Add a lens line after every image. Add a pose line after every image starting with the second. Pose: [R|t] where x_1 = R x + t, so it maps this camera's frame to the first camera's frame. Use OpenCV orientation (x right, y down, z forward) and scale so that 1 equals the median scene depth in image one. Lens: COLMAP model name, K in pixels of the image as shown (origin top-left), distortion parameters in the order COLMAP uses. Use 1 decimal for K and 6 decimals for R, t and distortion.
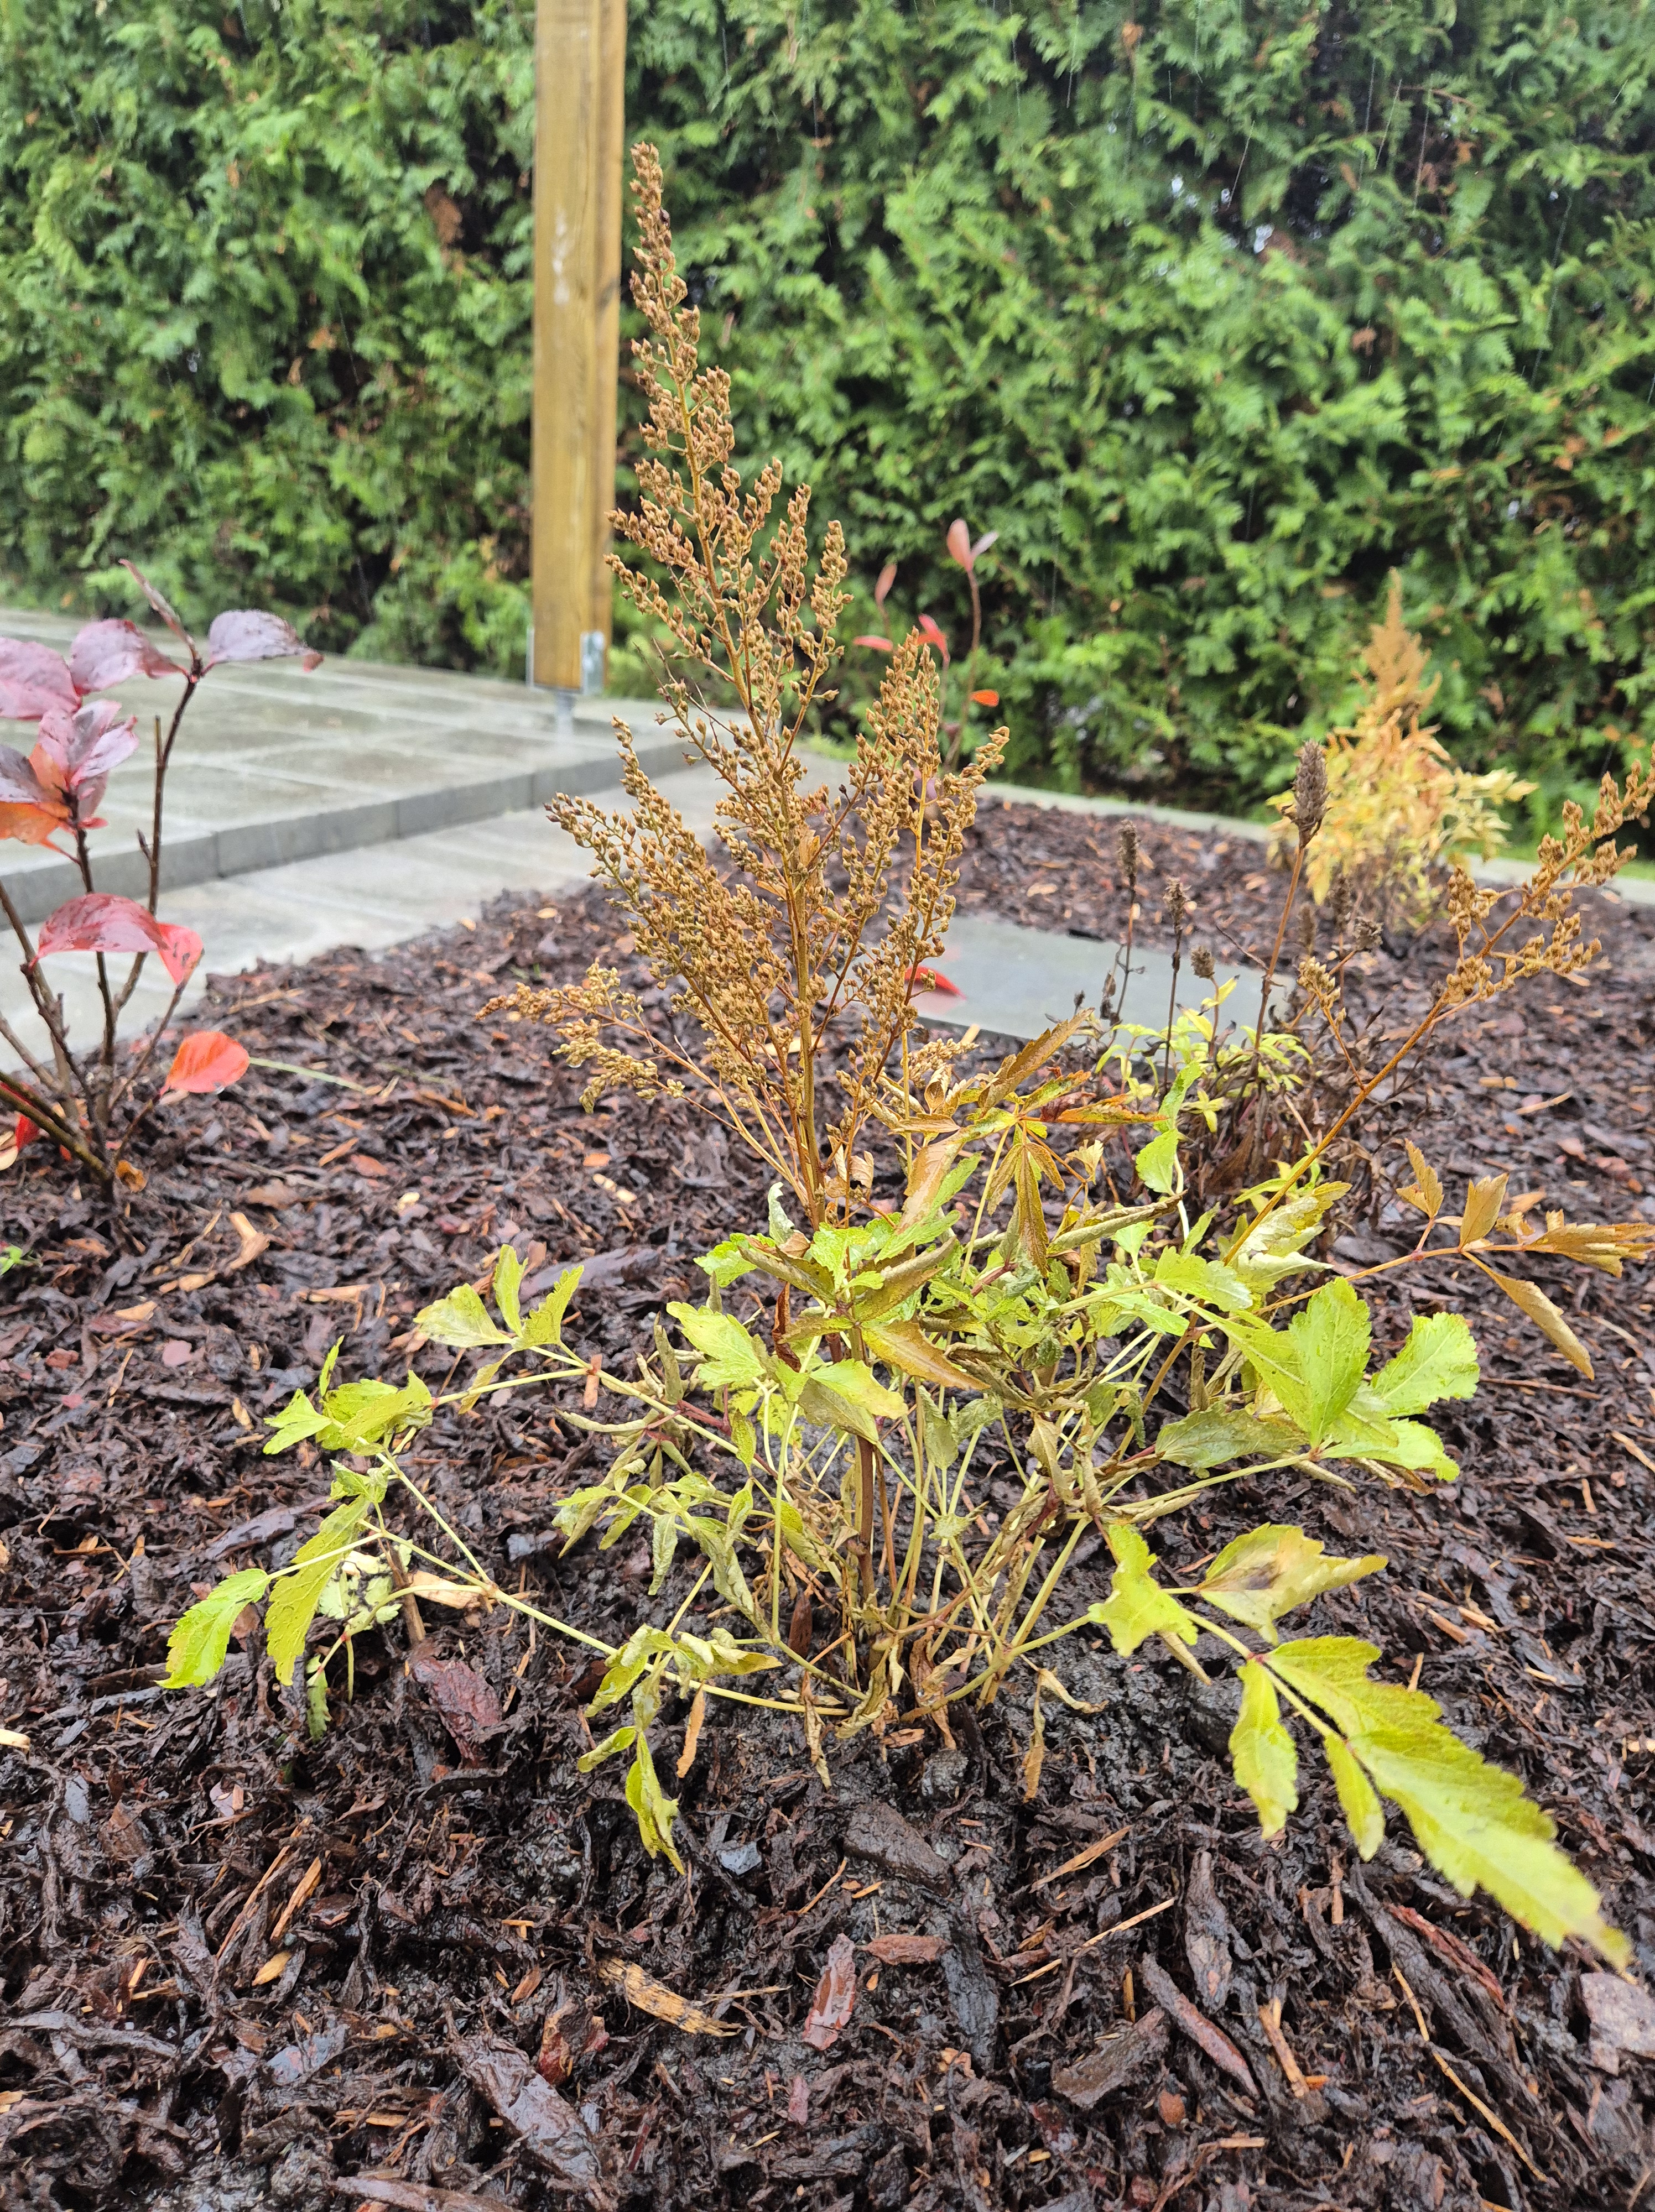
lens RADIAL K [[1488.2, 0, 819.9], [0, 1488.2, 1100.1], [0, 0, 1]] dist [0.085373, -0.071243]
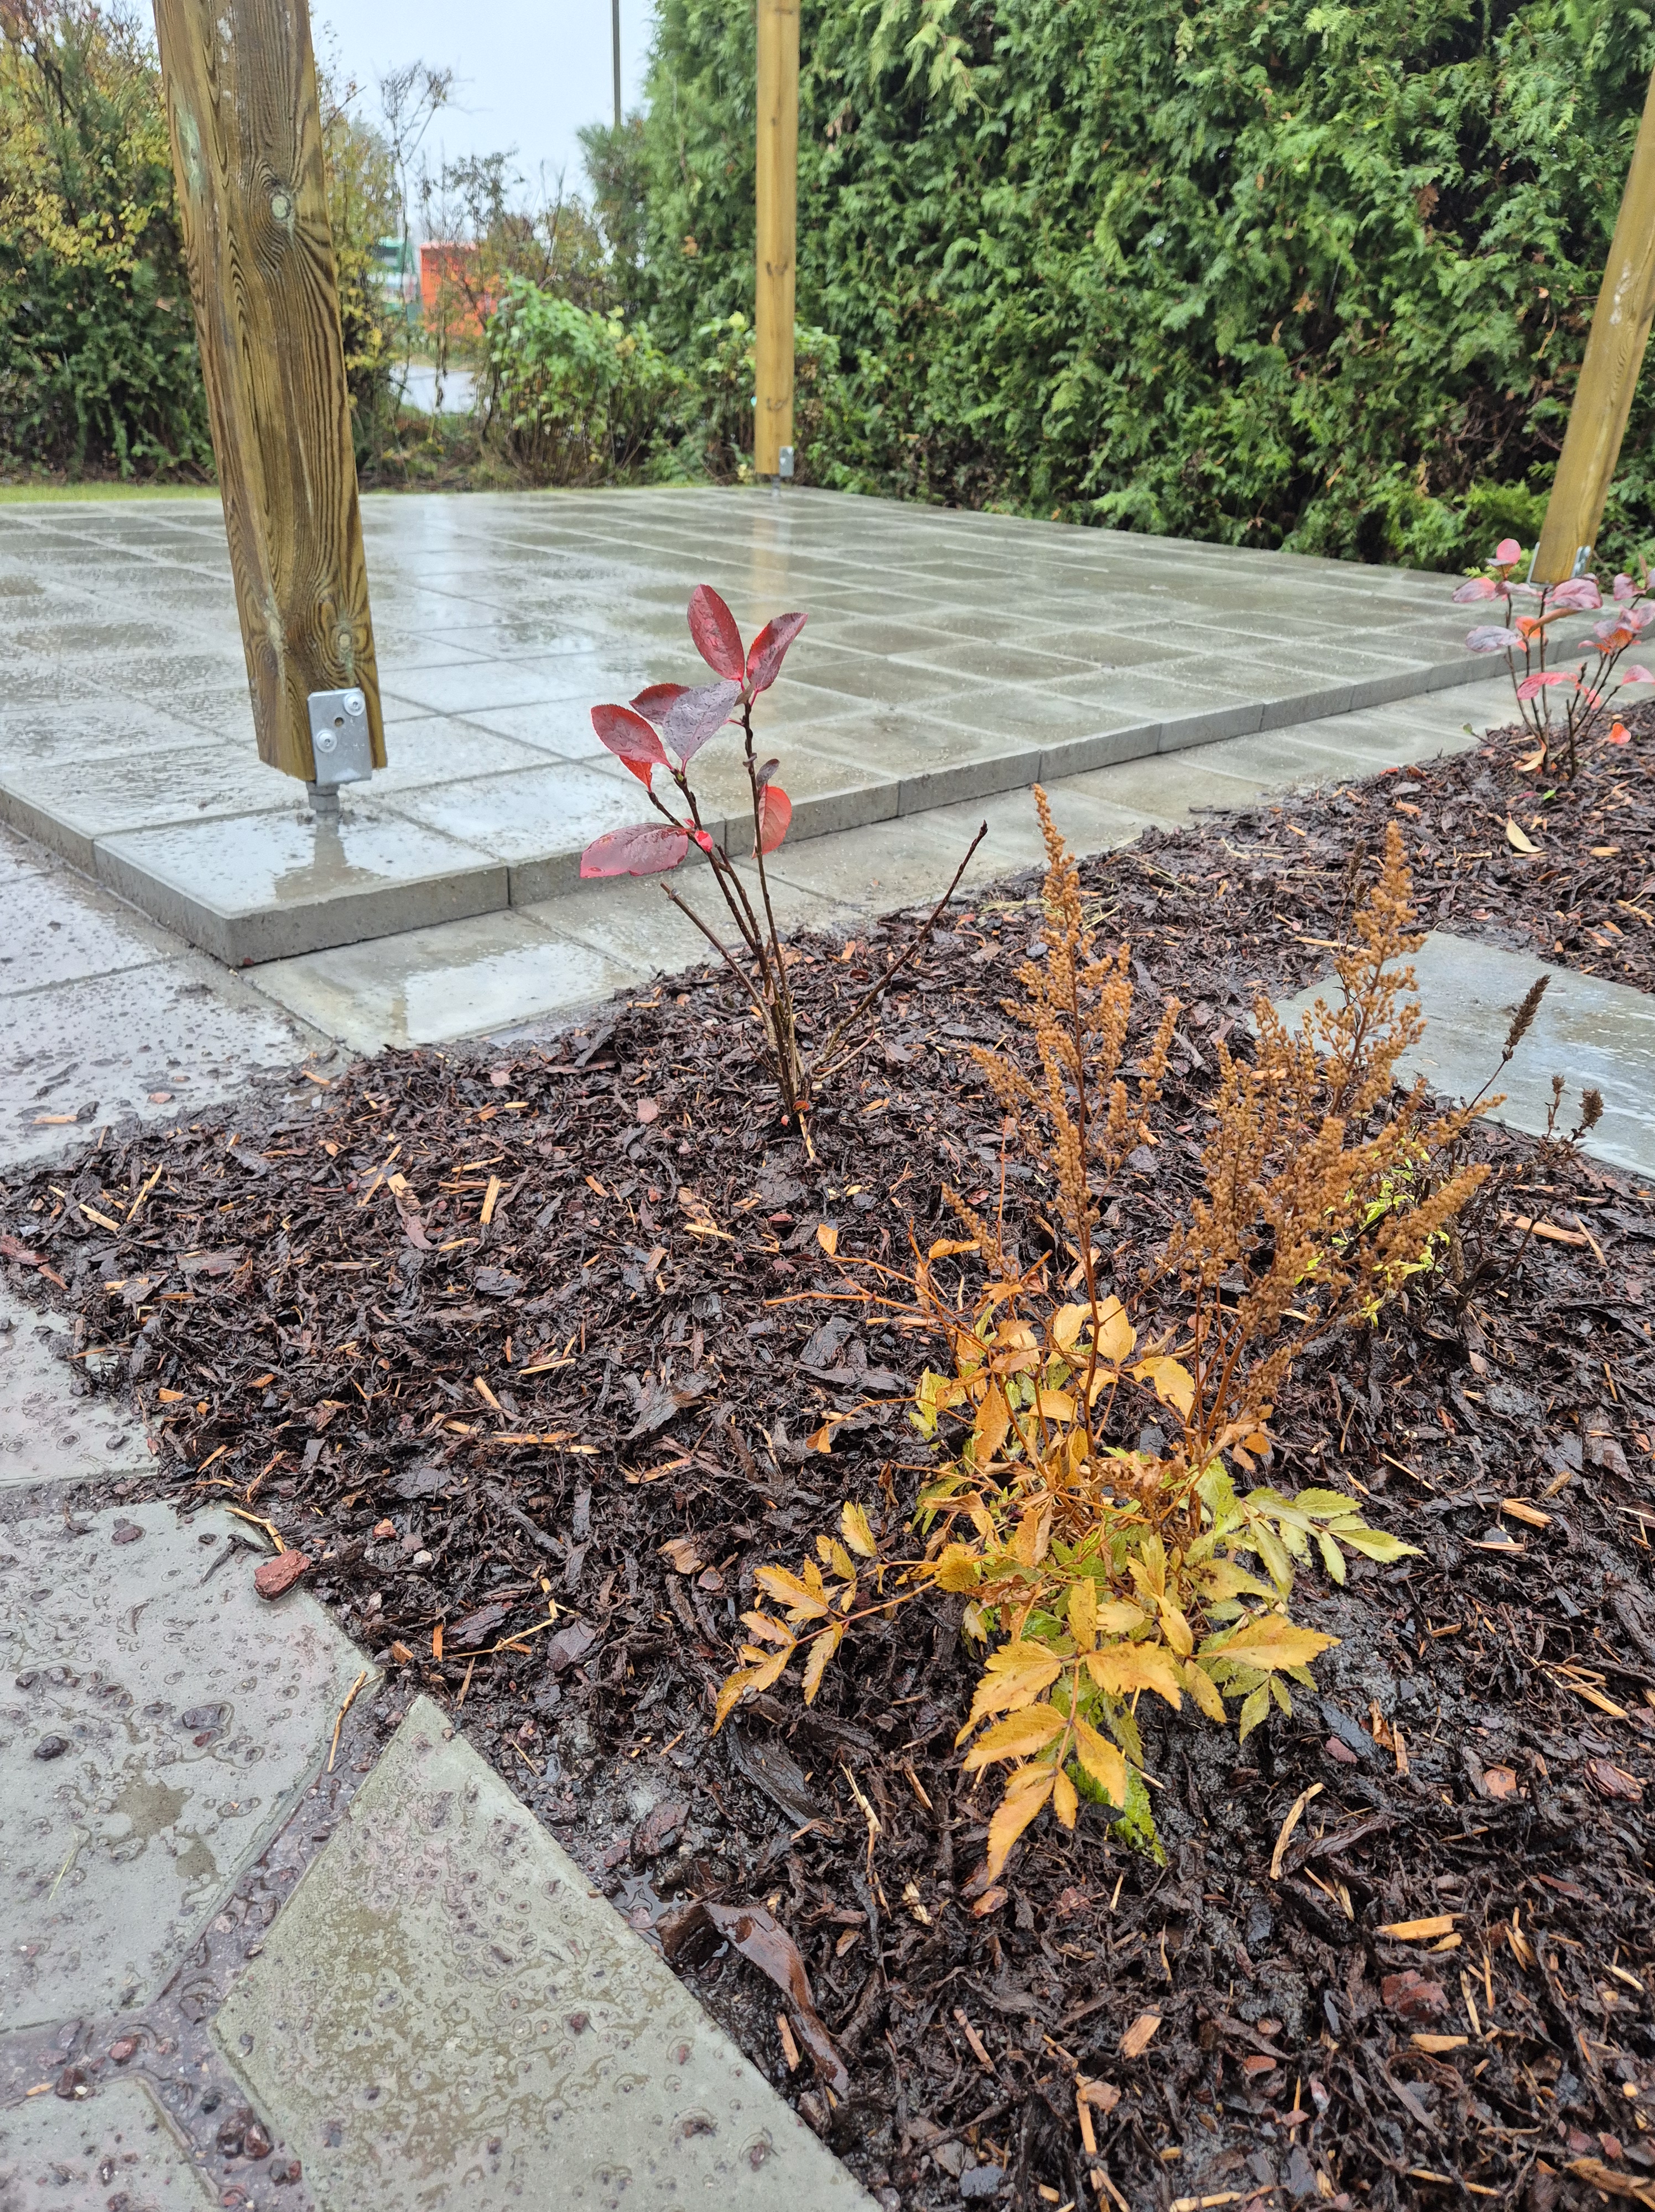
lens RADIAL K [[1484.7, 0, 844.9], [0, 1484.7, 1110.7], [0, 0, 1]] dist [0.077452, -0.064493]
pose [[0.912113, 0.148069, -0.382263, -0.108204], [-0.118637, 0.987930, 0.099595, 0.112408], [0.392396, -0.045491, 0.918671, -0.437031]]
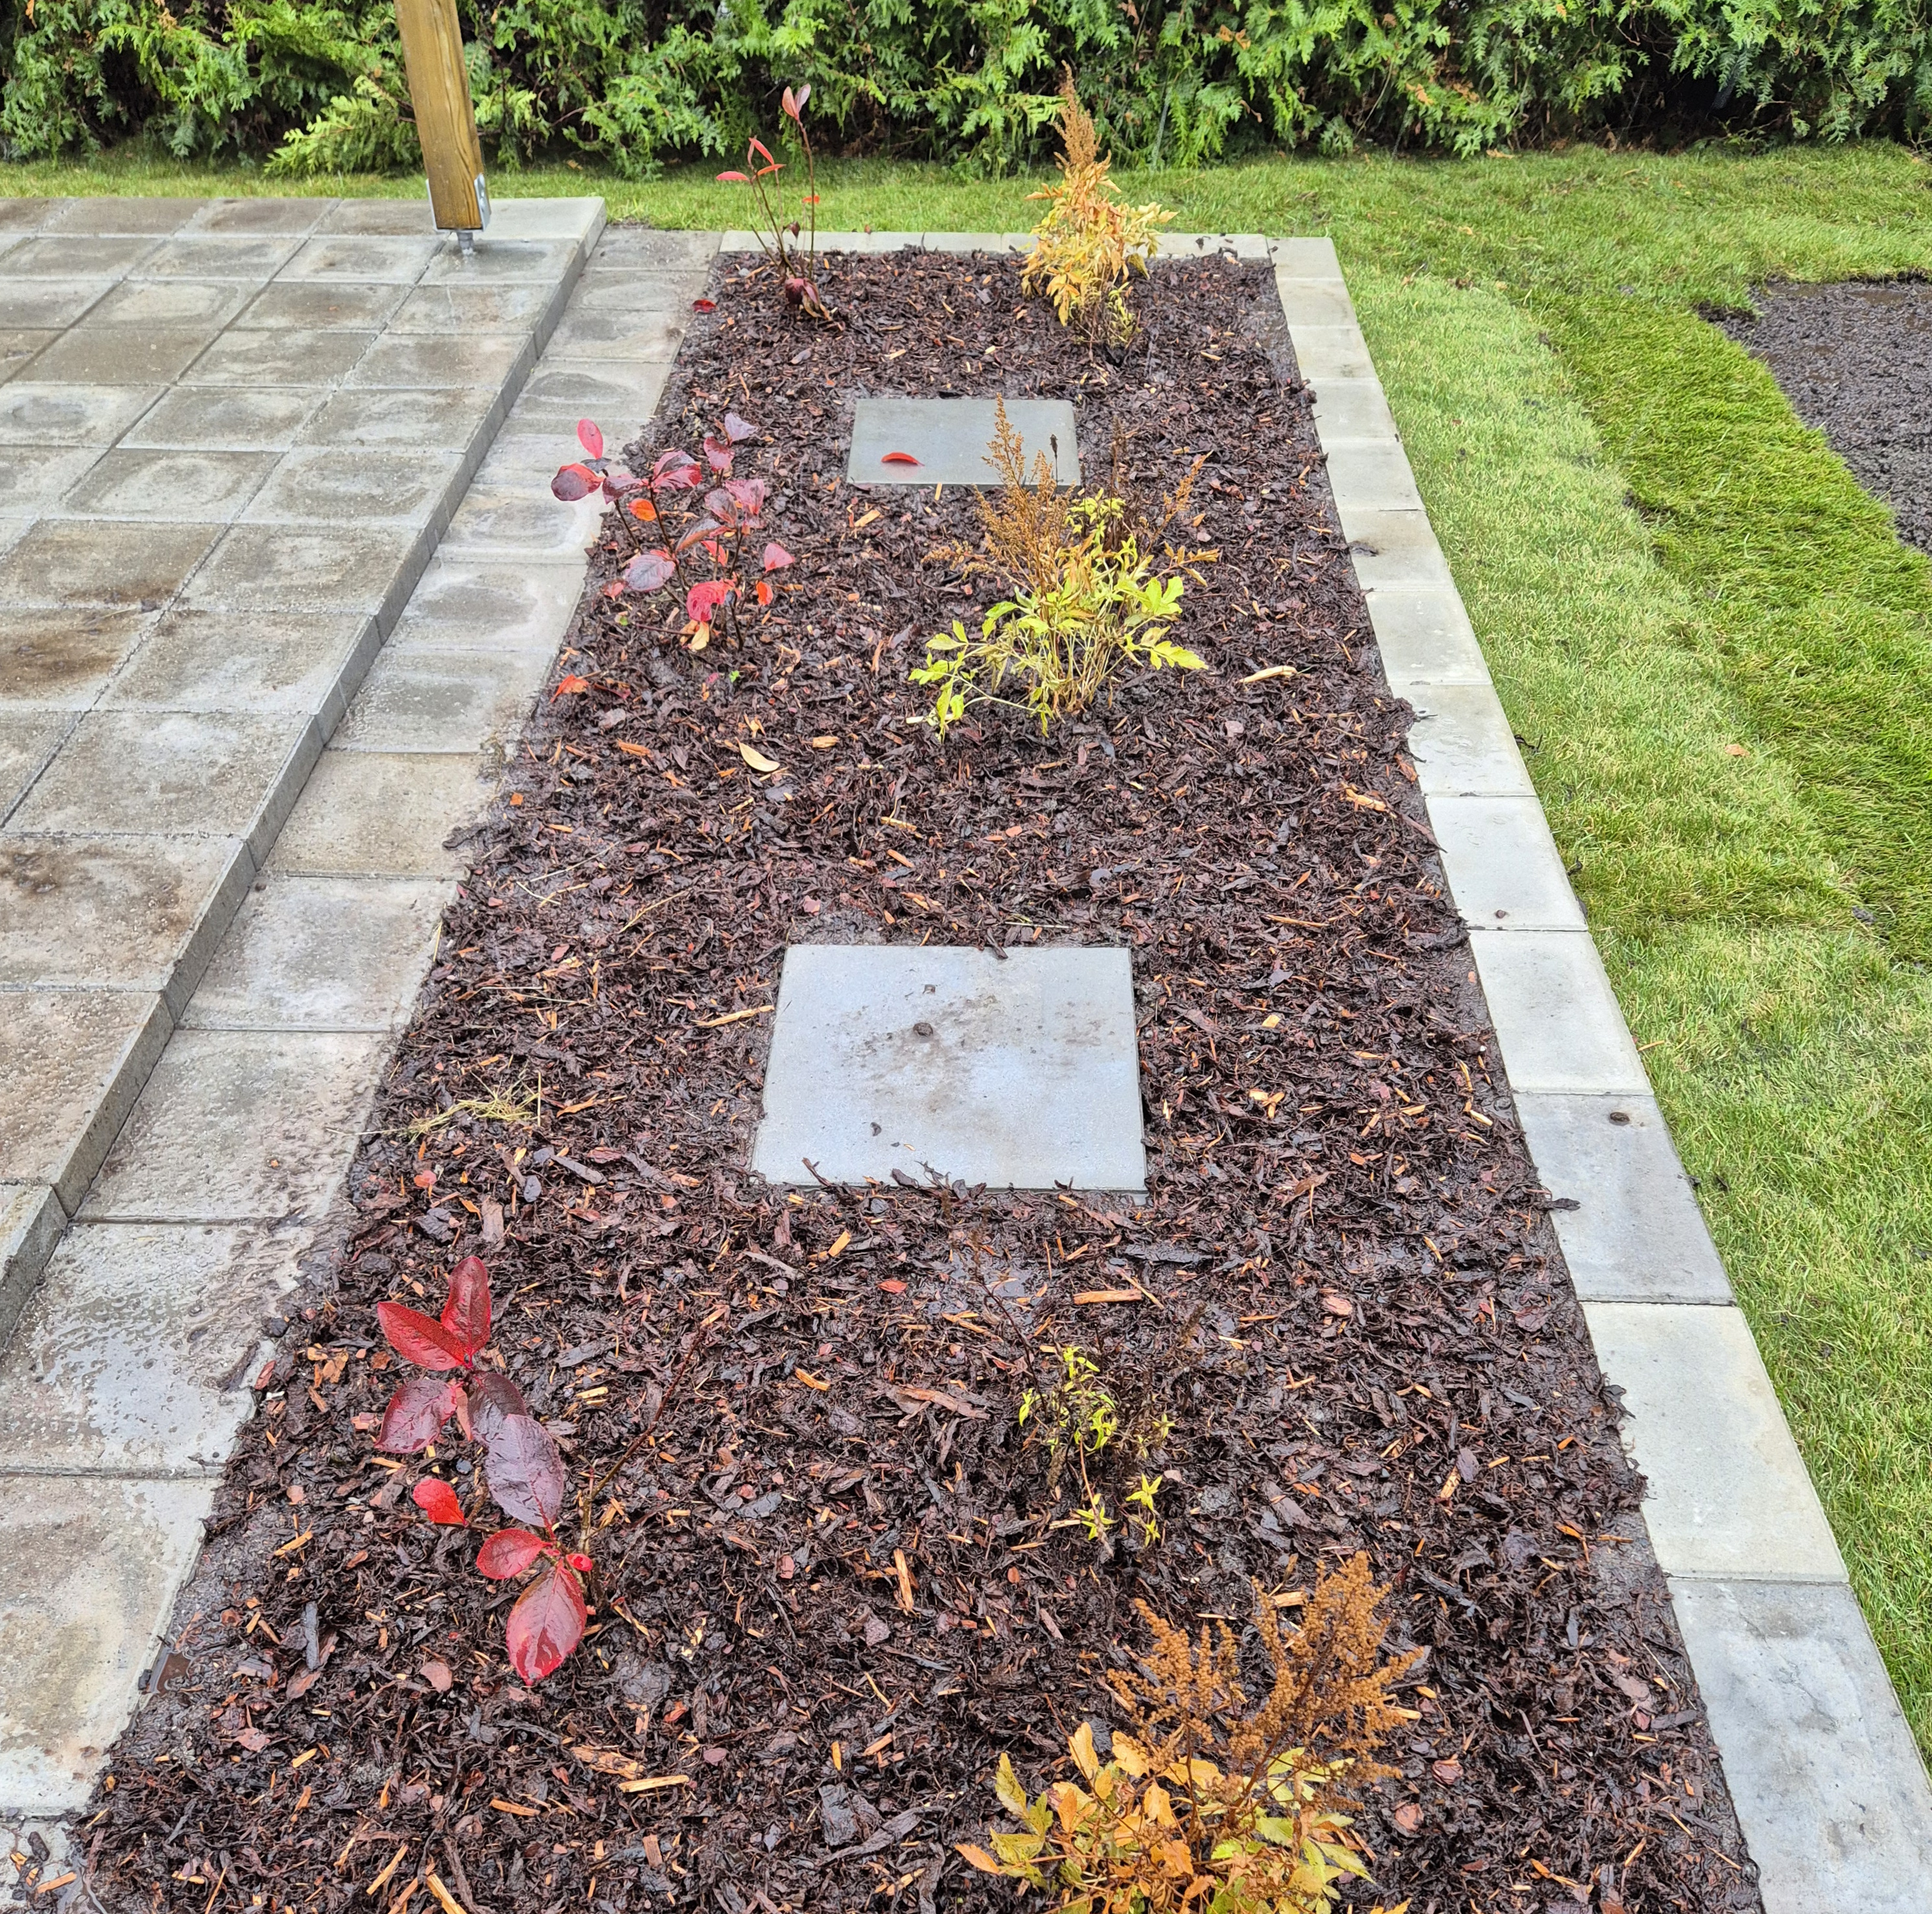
lens RADIAL K [[1757.6, 0, 922.4], [0, 1757.6, 1135.6], [0, 0, 1]] dist [0.087164, -0.069546]
pose [[0.938266, -0.296089, 0.178853, -0.205284], [0.206218, 0.893900, 0.398015, -0.075578], [-0.277725, -0.336562, 0.899775, -0.485009]]
